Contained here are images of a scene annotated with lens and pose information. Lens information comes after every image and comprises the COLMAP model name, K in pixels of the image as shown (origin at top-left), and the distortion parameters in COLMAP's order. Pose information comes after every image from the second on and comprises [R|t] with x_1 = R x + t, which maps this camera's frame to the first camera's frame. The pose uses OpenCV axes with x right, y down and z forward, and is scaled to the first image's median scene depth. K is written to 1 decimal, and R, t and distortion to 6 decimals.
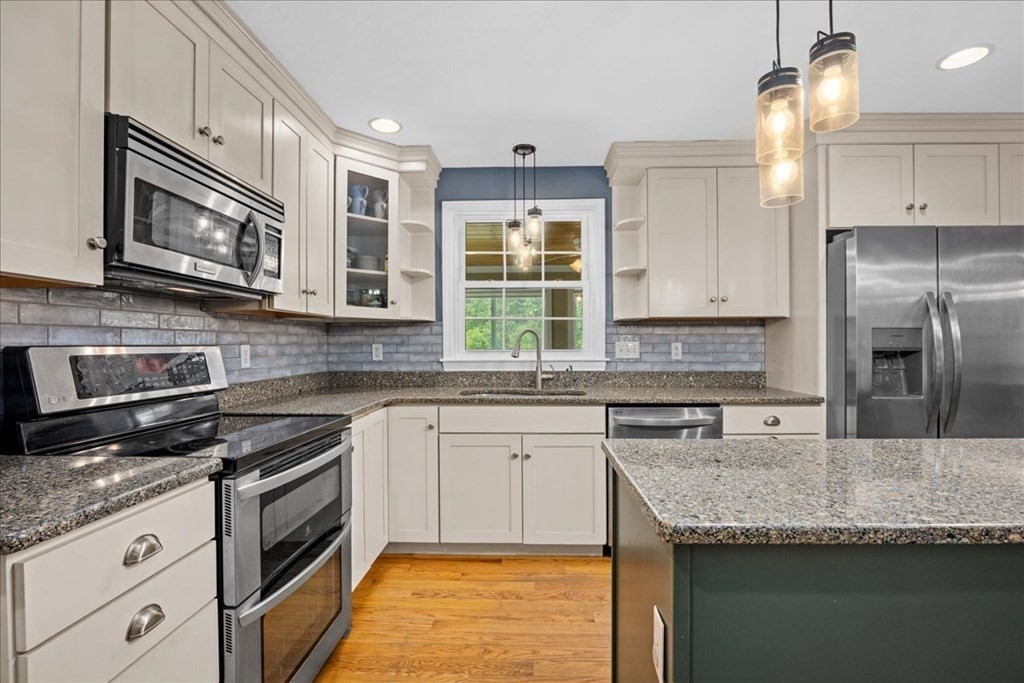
lens RADIAL K [[460.5, 0, 508.1], [0, 460.5, 342.8], [0, 0, 1]] dist [-0.016341, 0.000317]
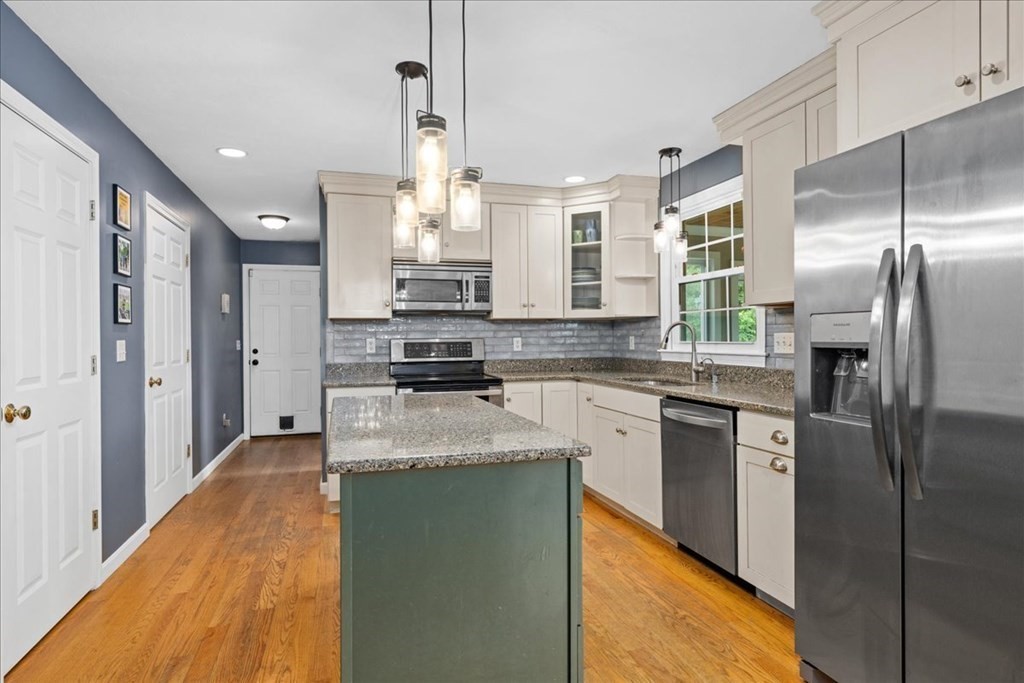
lens RADIAL K [[565.1, 0, 516.7], [0, 565.1, 337.5], [0, 0, 1]] dist [-0.001741, 0.000284]
pose [[0.327619, 0.000836, -0.944810, 1.171556], [0.010417, 0.999936, 0.004498, -0.004599], [0.944753, -0.011316, 0.327589, 0.244469]]
